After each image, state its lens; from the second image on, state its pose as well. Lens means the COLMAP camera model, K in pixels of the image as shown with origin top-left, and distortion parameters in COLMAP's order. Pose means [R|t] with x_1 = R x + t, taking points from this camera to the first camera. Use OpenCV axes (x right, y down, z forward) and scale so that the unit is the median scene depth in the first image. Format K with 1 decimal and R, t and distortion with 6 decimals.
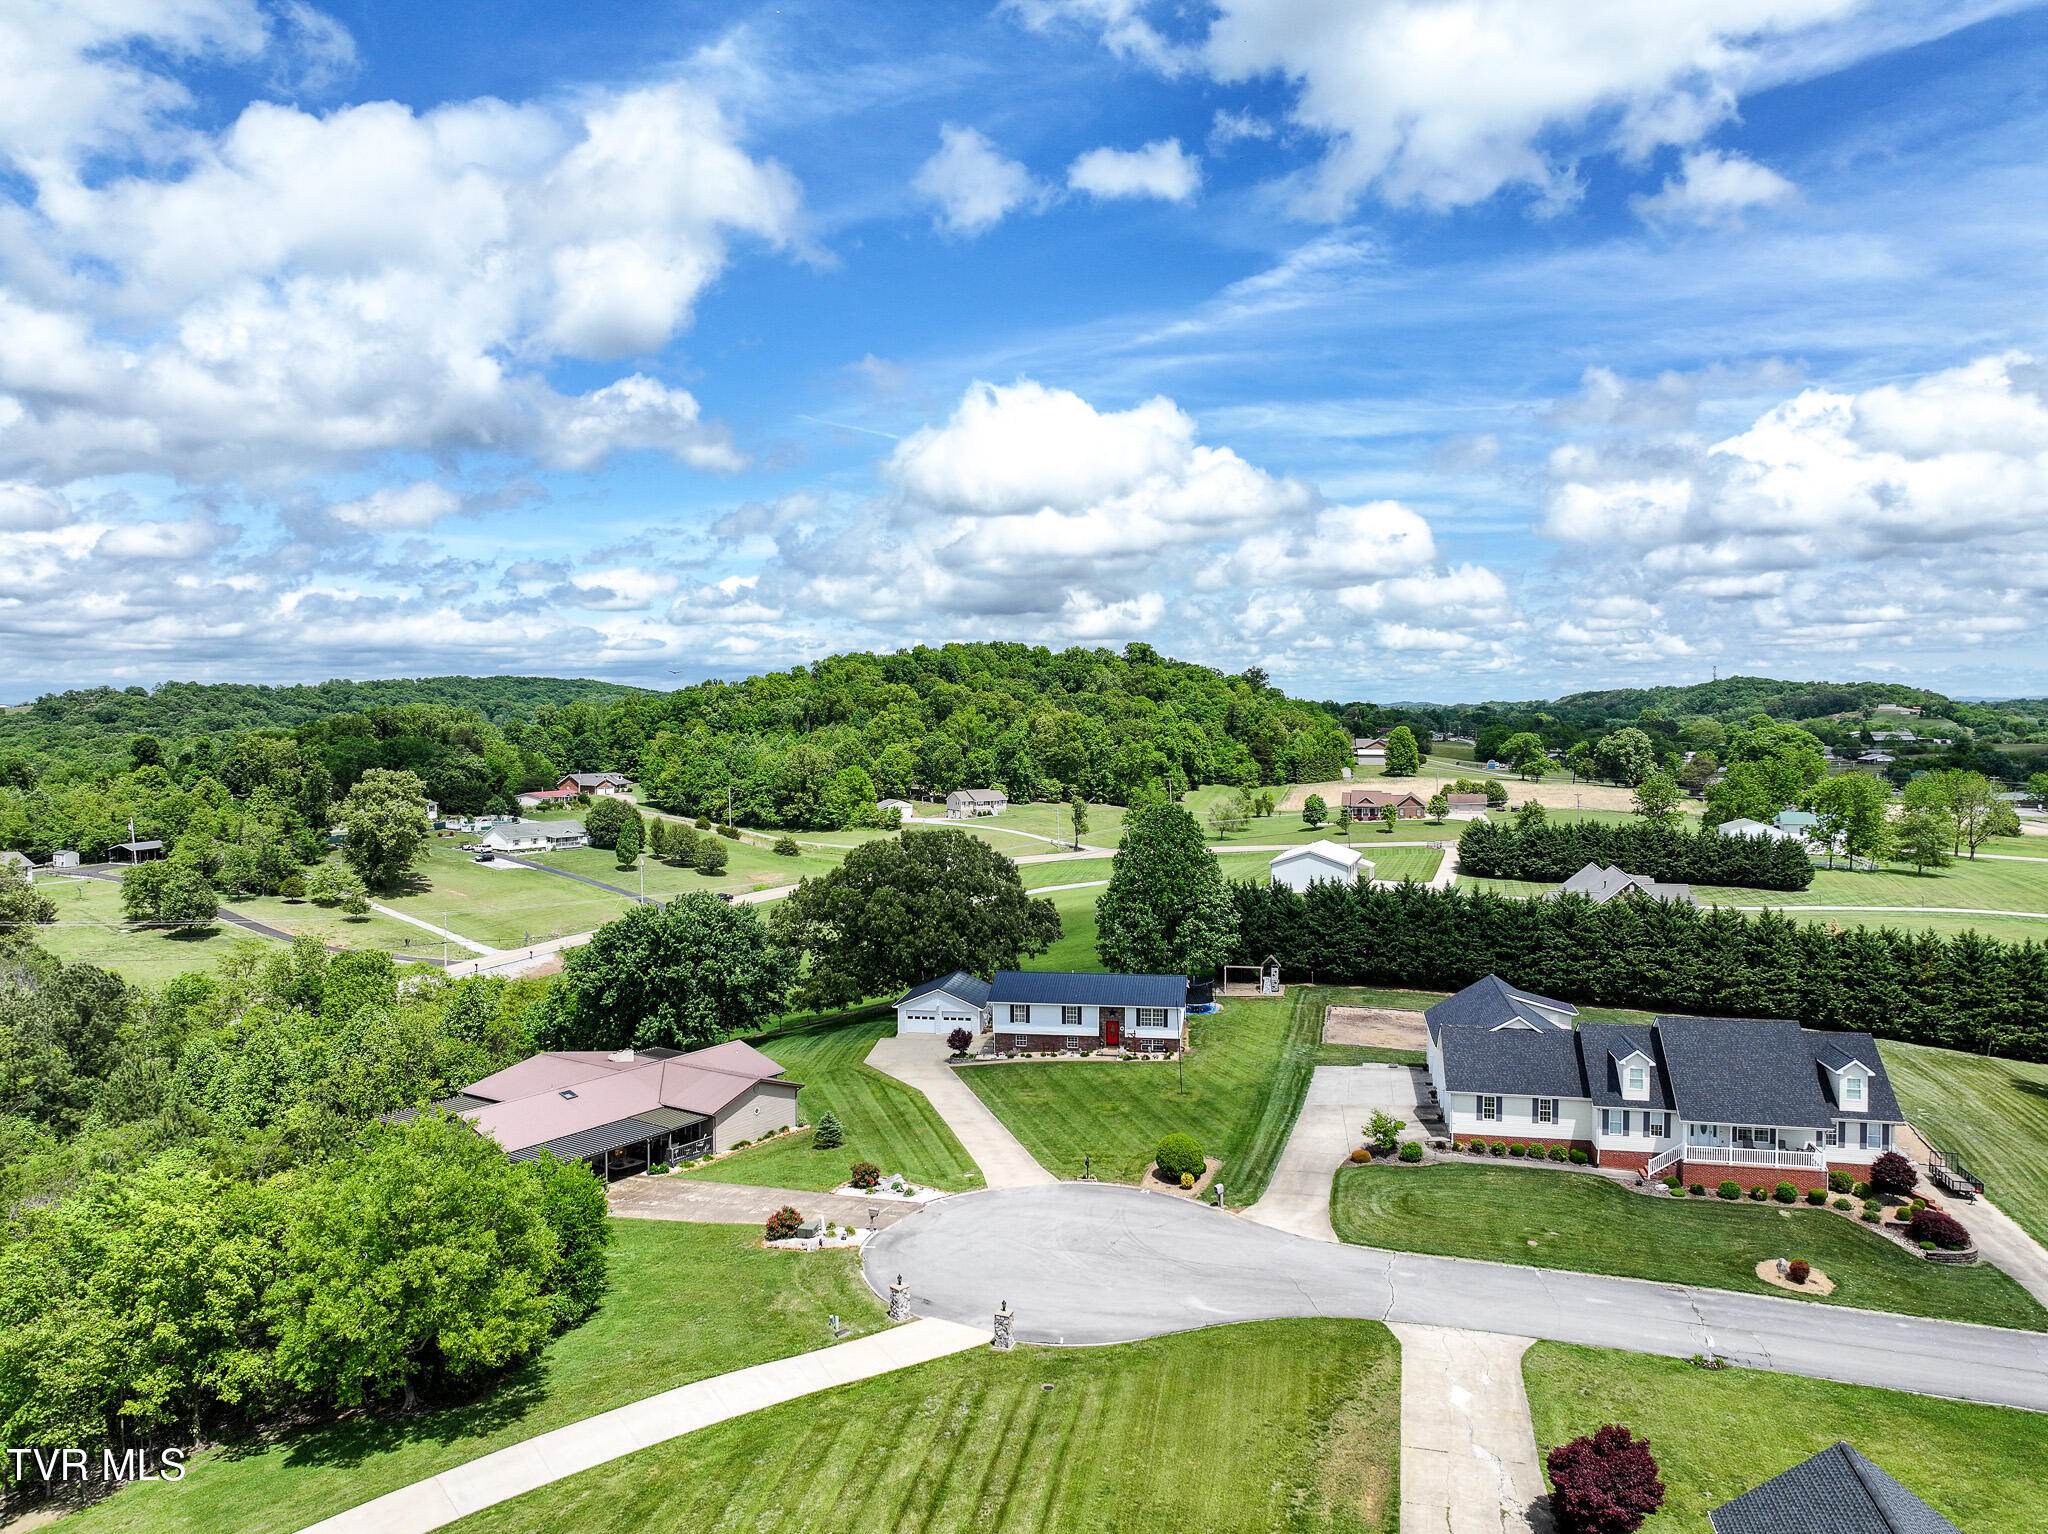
lens RADIAL K [[1438.2, 0, 1039.5], [0, 1438.2, 842.1], [0, 0, 1]] dist [0.032445, -0.041289]
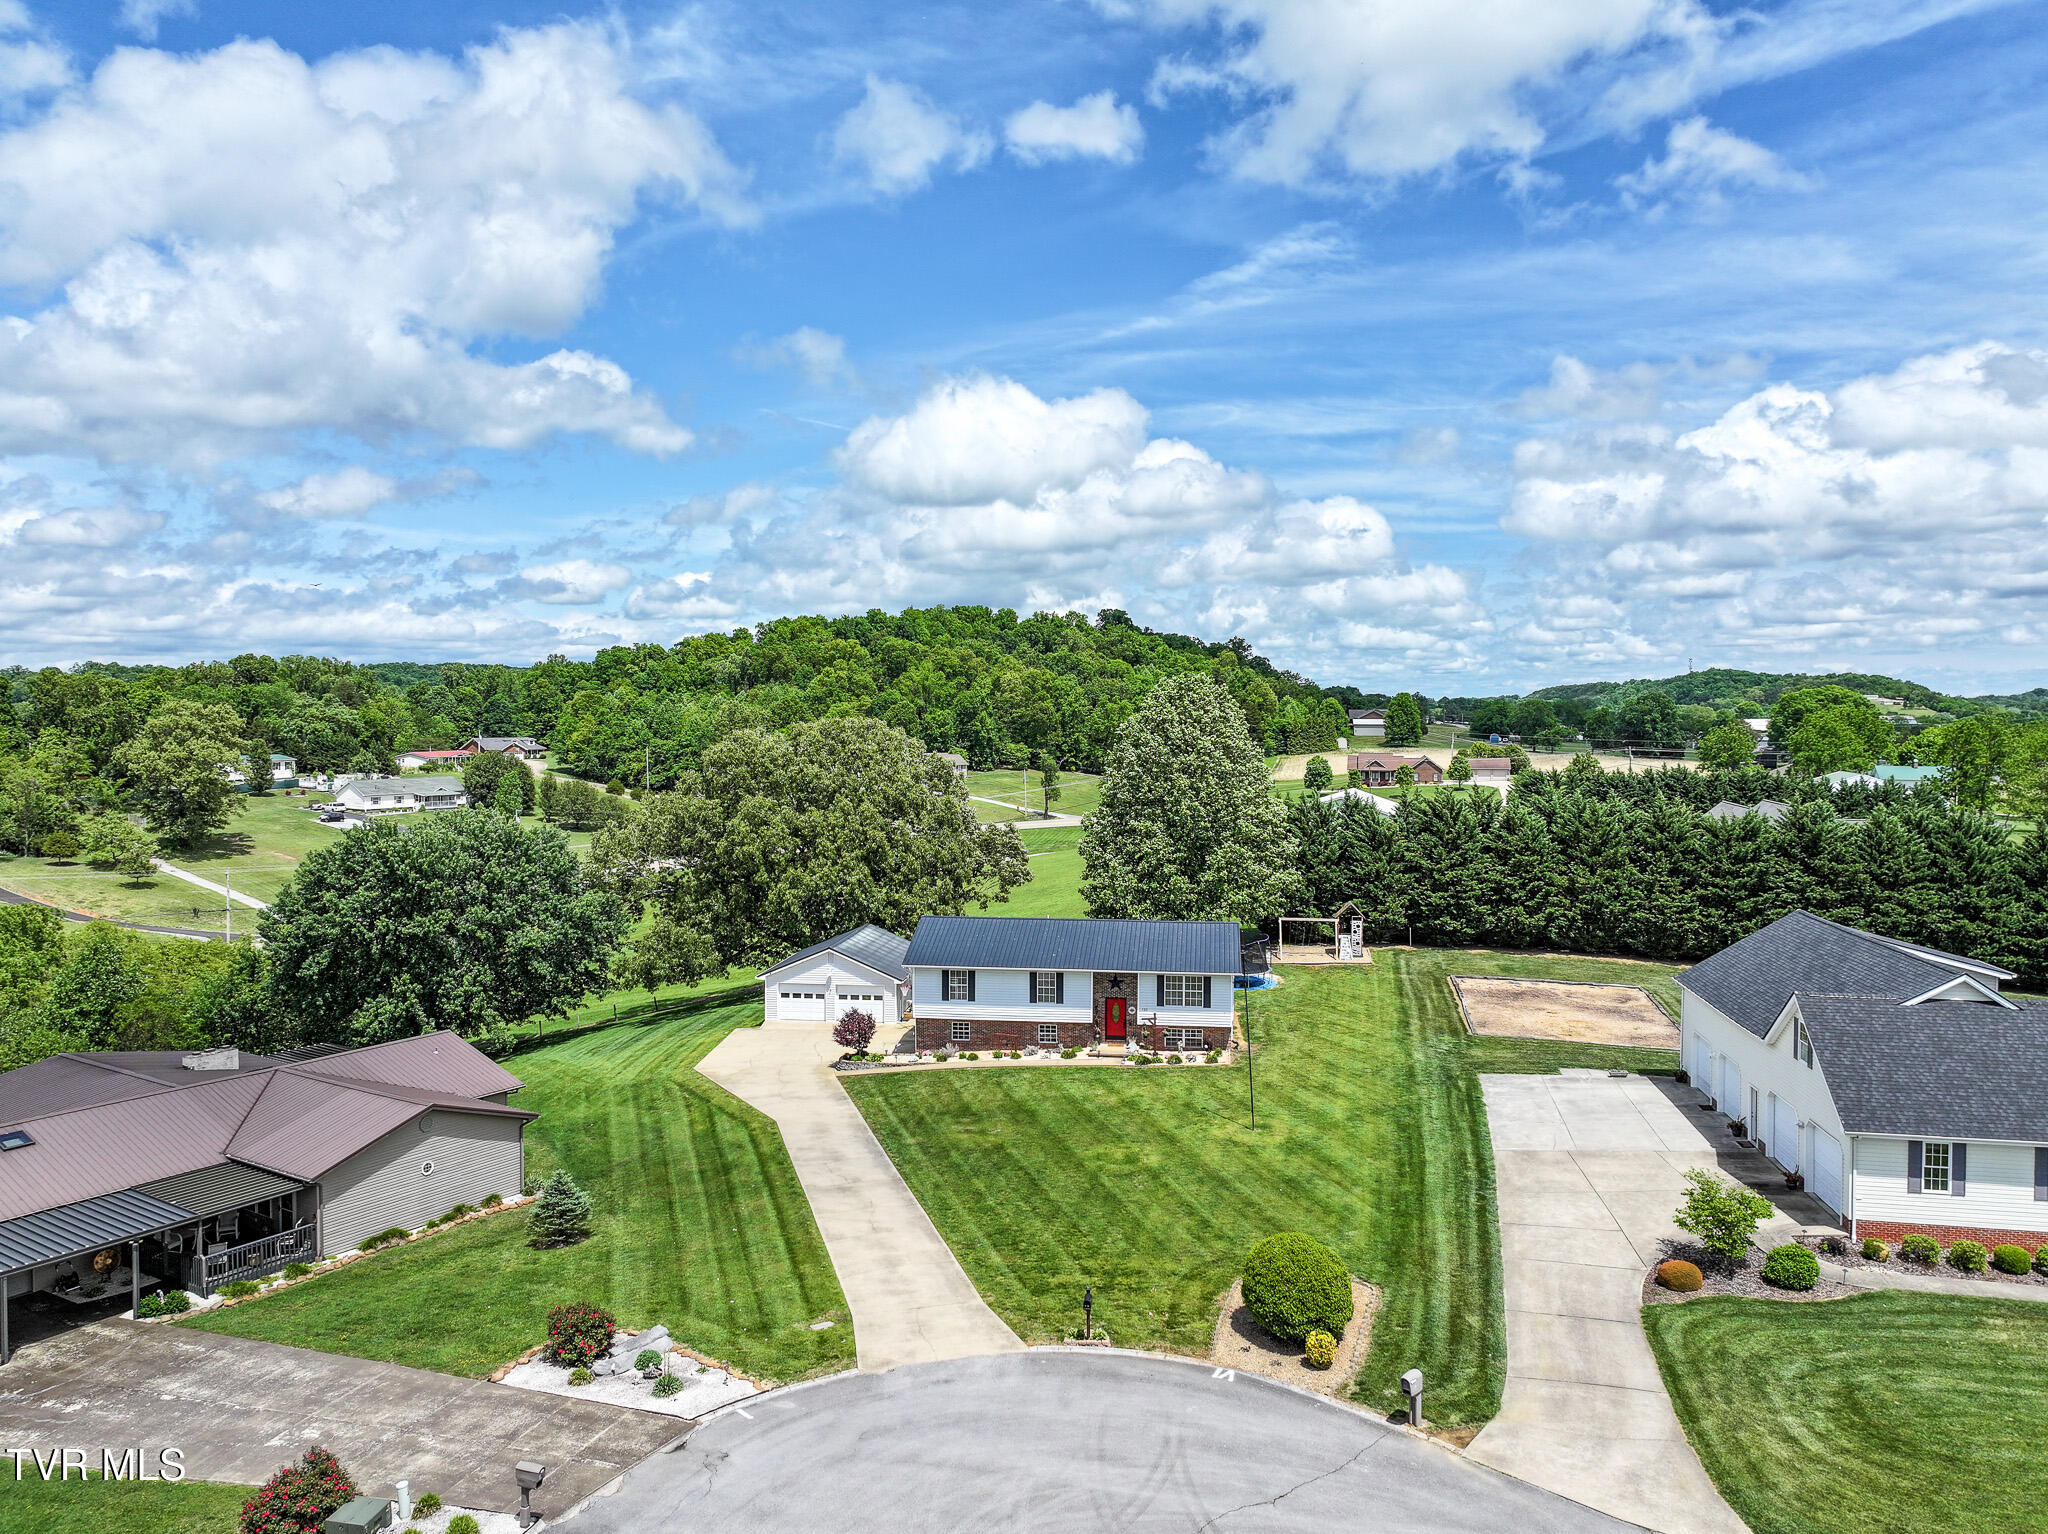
lens RADIAL K [[1441.9, 0, 1032.0], [0, 1441.9, 761.2], [0, 0, 1]] dist [0.006435, 0.007502]
pose [[0.999847, 0.001733, 0.017428, 0.005178], [-0.000756, 0.998434, -0.055936, 0.051229], [-0.017498, 0.055914, 0.998282, 0.341601]]
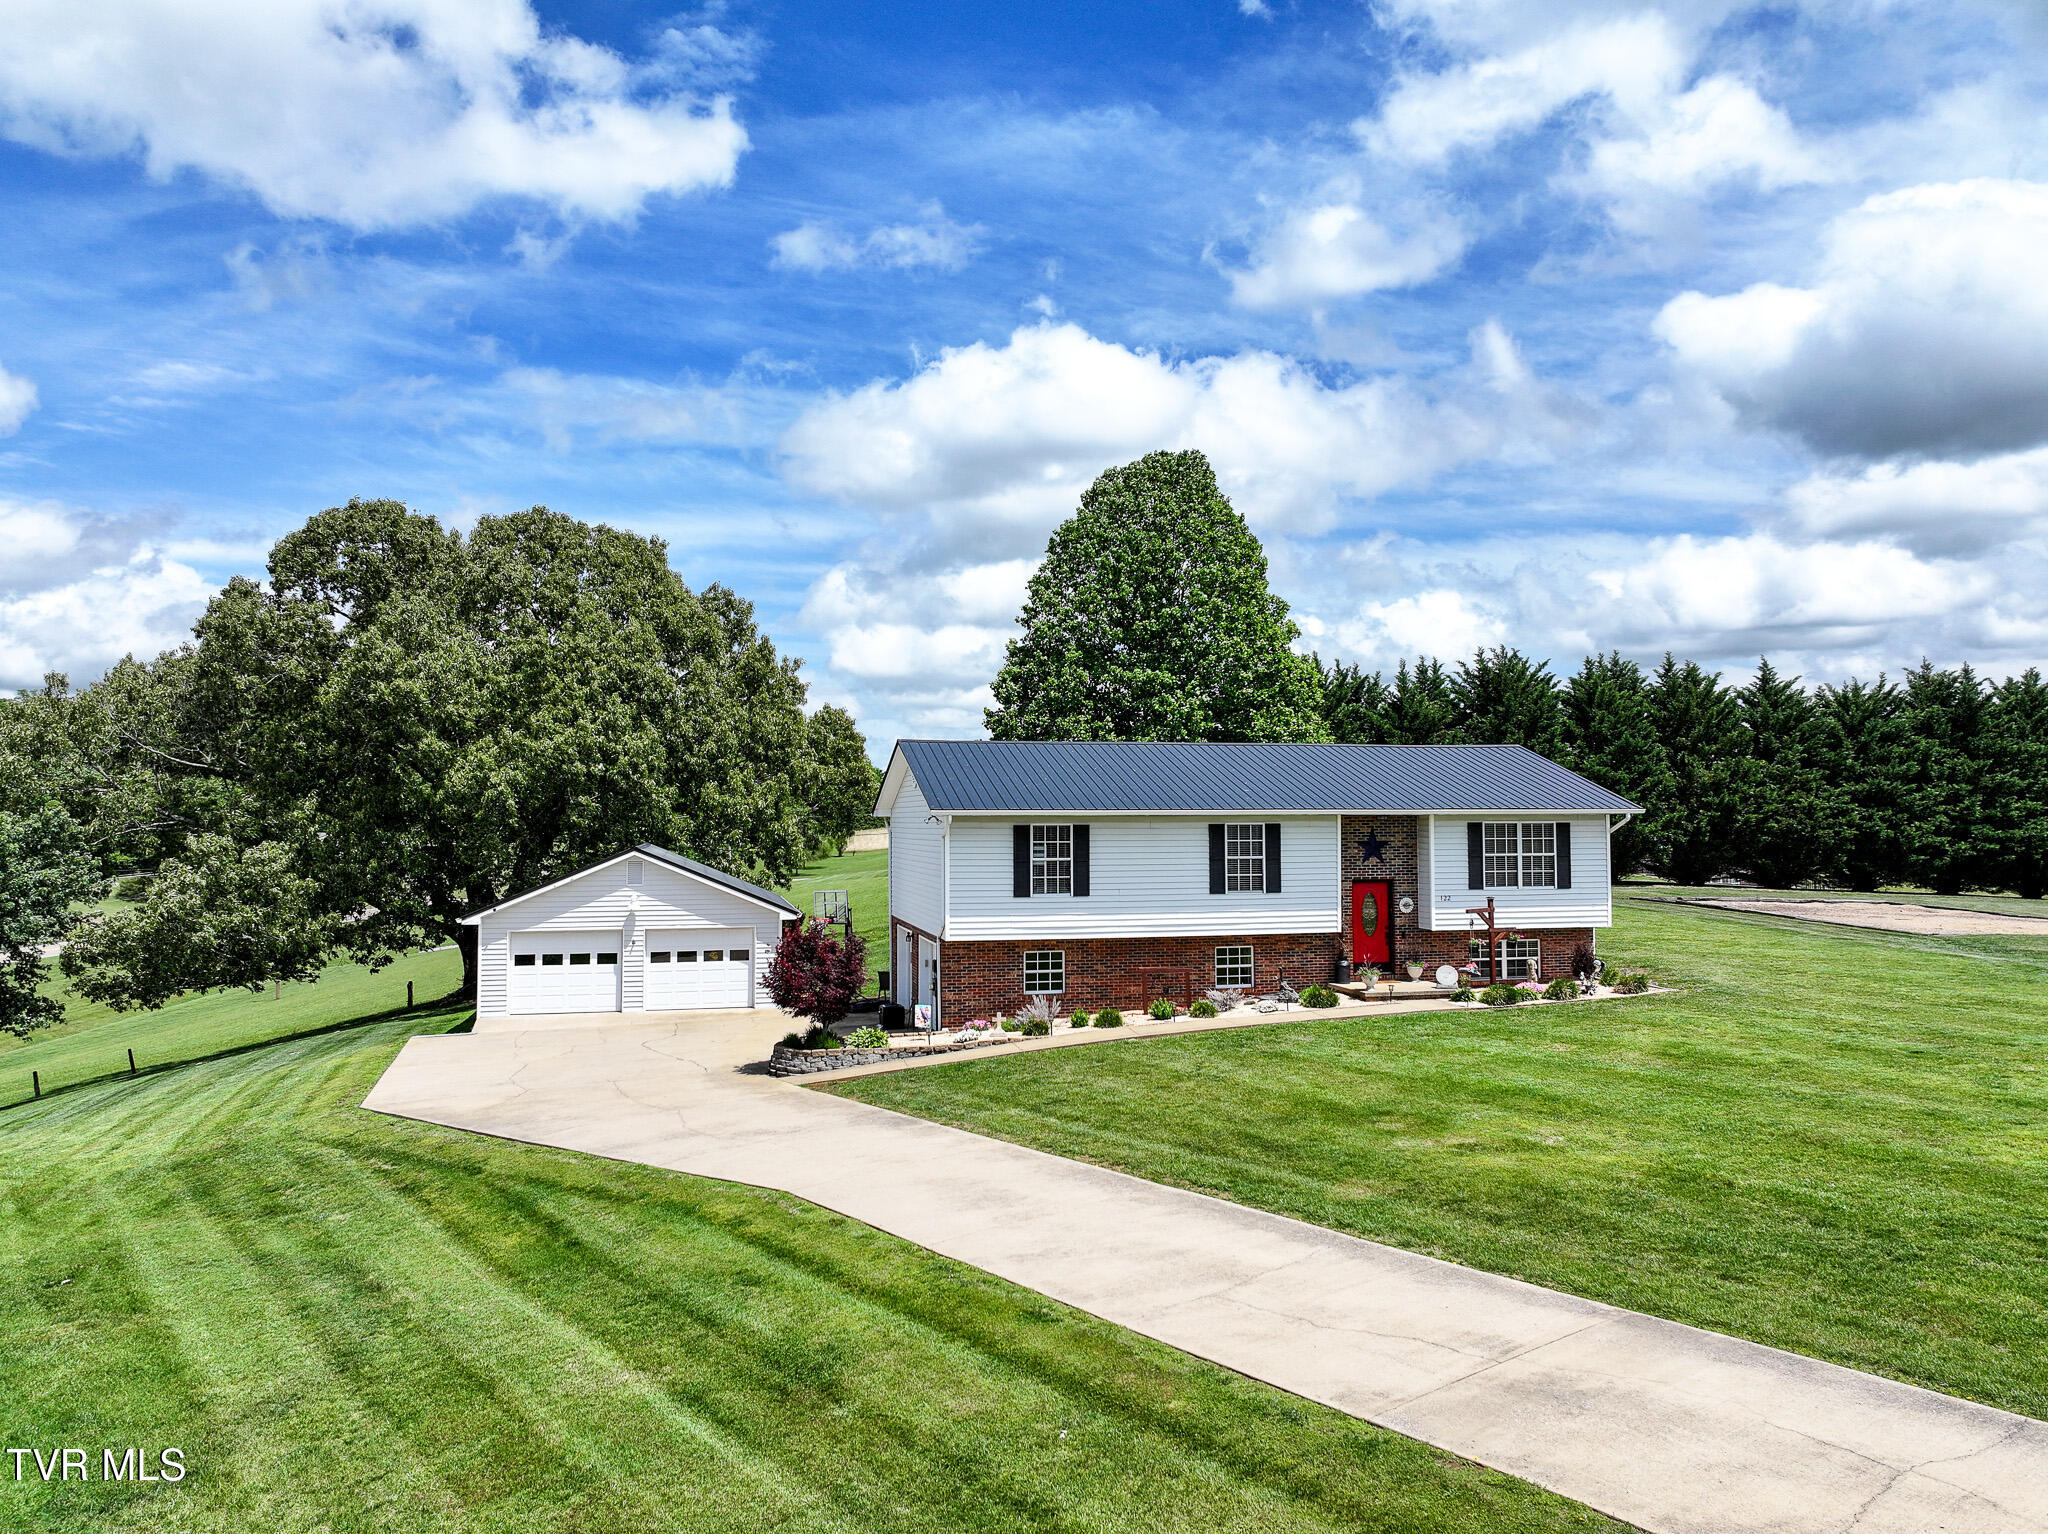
lens RADIAL K [[1441.9, 0, 1032.0], [0, 1441.9, 761.2], [0, 0, 1]] dist [0.006435, 0.007502]
pose [[0.933131, 0.012108, 0.359333, -0.090740], [0.037165, 0.990831, -0.129898, 0.113404], [-0.357611, 0.134566, 0.924125, 0.642552]]
